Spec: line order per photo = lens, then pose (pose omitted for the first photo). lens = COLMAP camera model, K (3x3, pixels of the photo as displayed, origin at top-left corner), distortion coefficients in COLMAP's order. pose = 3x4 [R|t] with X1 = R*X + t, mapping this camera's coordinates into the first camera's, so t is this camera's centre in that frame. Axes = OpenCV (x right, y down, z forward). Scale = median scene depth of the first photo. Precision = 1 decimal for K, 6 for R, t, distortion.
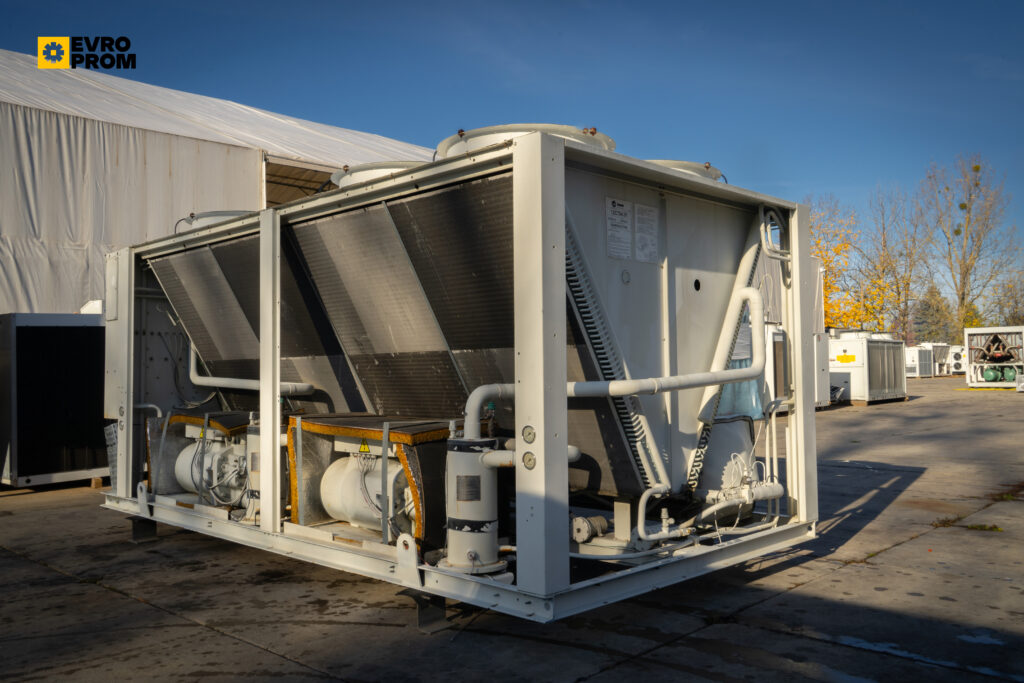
lens RADIAL K [[871.9, 0, 512.0], [0, 871.9, 341.5], [0, 0, 1]] dist [-0.000895, 0.007704]
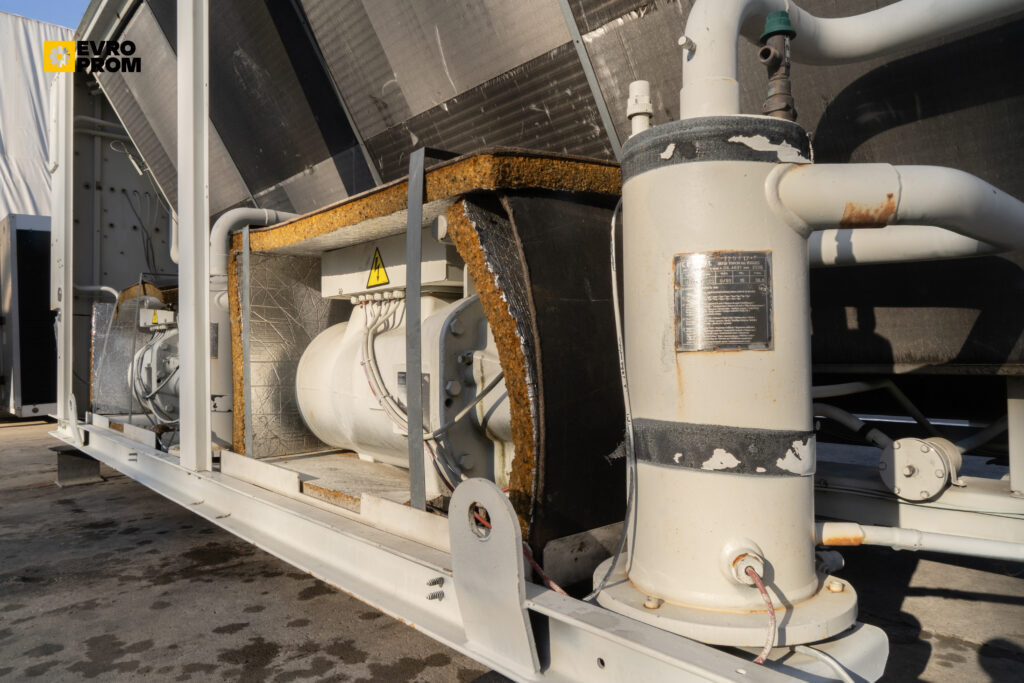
lens RADIAL K [[673.3, 0, 512.0], [0, 673.3, 341.5], [0, 0, 1]] dist [-0.014806, 0.003495]
pose [[0.998188, -0.006412, -0.059830, -0.084170], [0.007707, 0.999740, 0.021443, 0.147376], [0.059677, -0.021865, 0.997978, 0.673746]]
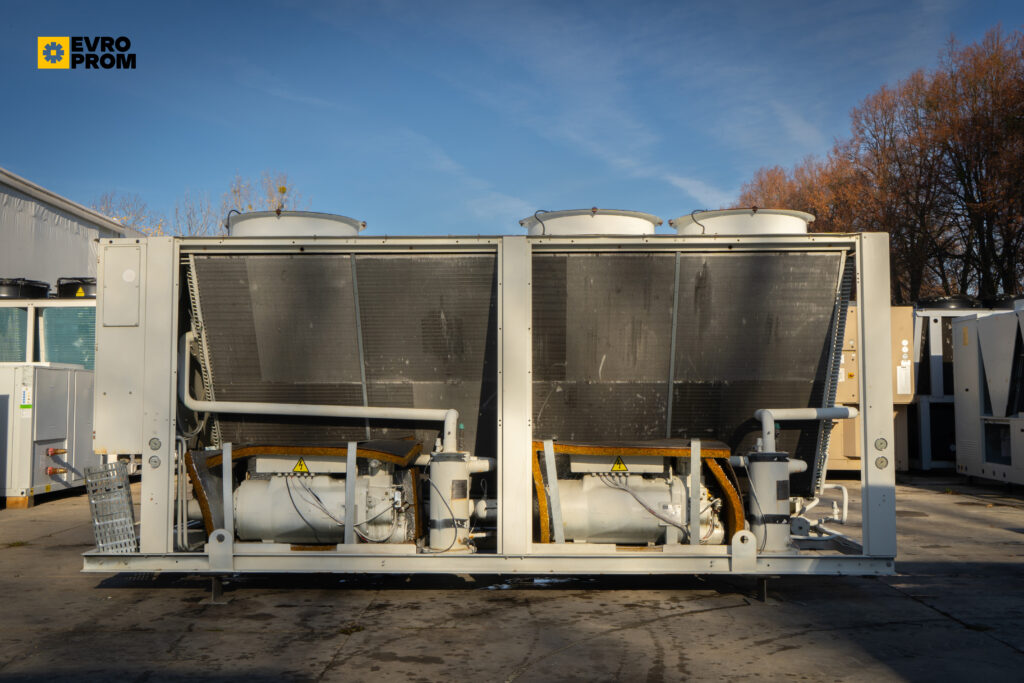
lens RADIAL K [[1081.9, 0, 512.0], [0, 1081.9, 341.5], [0, 0, 1]] dist [0.008315, 0.005501]
pose [[0.724421, 0.053304, 0.687294, -1.216305], [-0.033511, 0.998550, -0.042122, 0.025677], [-0.688543, 0.007482, 0.725157, 0.099366]]
